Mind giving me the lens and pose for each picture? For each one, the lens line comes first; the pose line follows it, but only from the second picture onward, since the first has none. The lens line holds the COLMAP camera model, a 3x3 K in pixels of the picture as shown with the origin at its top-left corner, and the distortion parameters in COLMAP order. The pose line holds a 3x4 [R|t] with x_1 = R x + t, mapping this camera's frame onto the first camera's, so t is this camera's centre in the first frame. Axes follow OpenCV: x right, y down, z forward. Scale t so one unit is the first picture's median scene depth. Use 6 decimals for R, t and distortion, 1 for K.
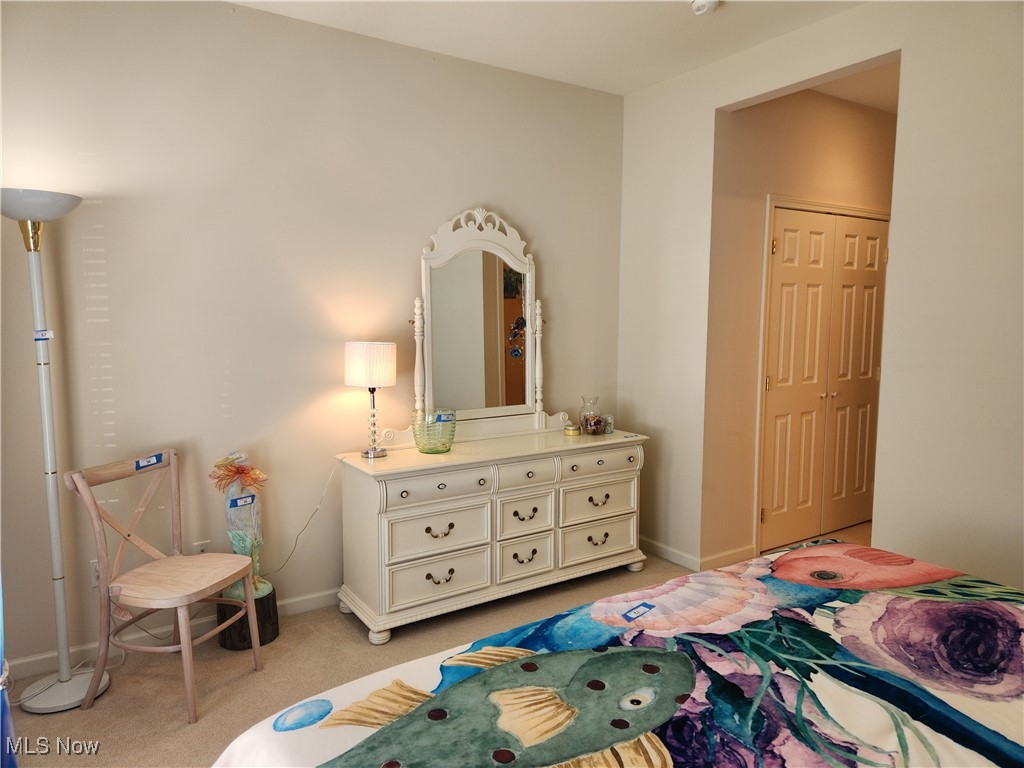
lens RADIAL K [[680.8, 0, 514.4], [0, 680.8, 390.4], [0, 0, 1]] dist [0.075551, -0.062128]
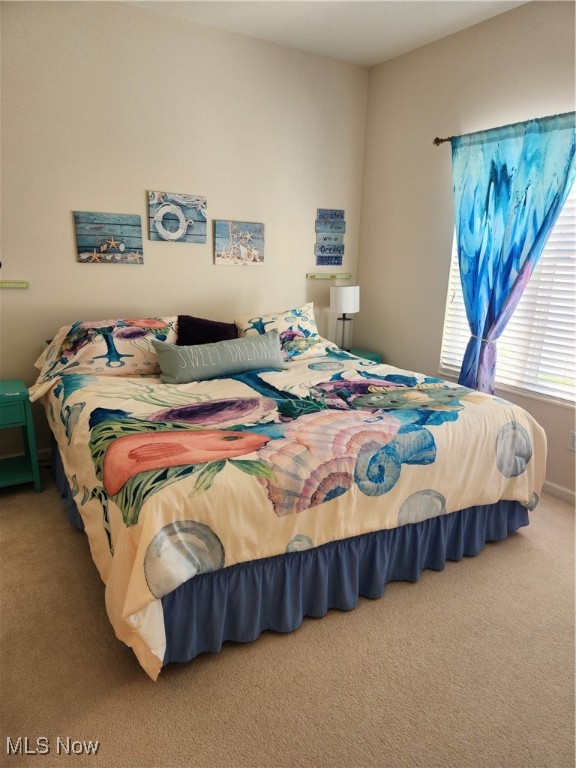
lens RADIAL K [[515.3, 0, 289.5], [0, 515.3, 399.9], [0, 0, 1]] dist [0.077314, -0.069109]
pose [[-0.999326, -0.034086, 0.013657, 0.355977], [-0.026319, 0.924235, 0.380915, -0.204763], [-0.025606, 0.380299, -0.924509, 2.073650]]
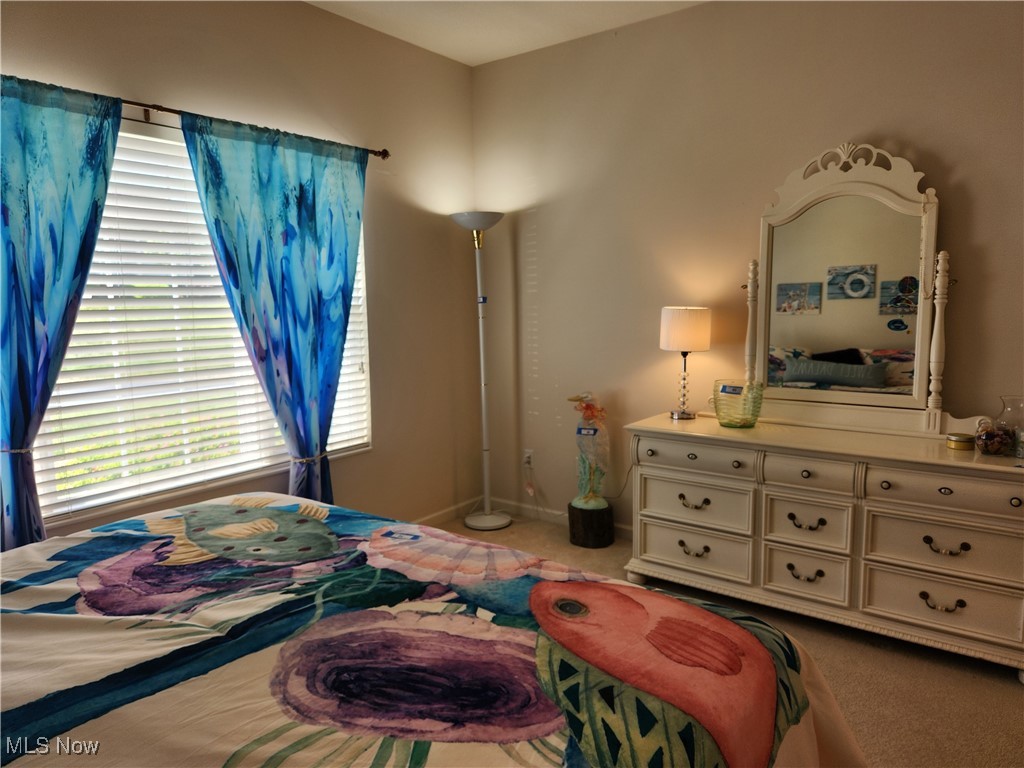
lens RADIAL K [[687.0, 0, 527.7], [0, 687.0, 389.7], [0, 0, 1]] dist [0.077314, -0.069109]
pose [[0.346654, 0.119956, -0.930291, 1.224812], [-0.087222, 0.991614, 0.095362, -0.046424], [0.933929, 0.048084, 0.354209, 0.732075]]
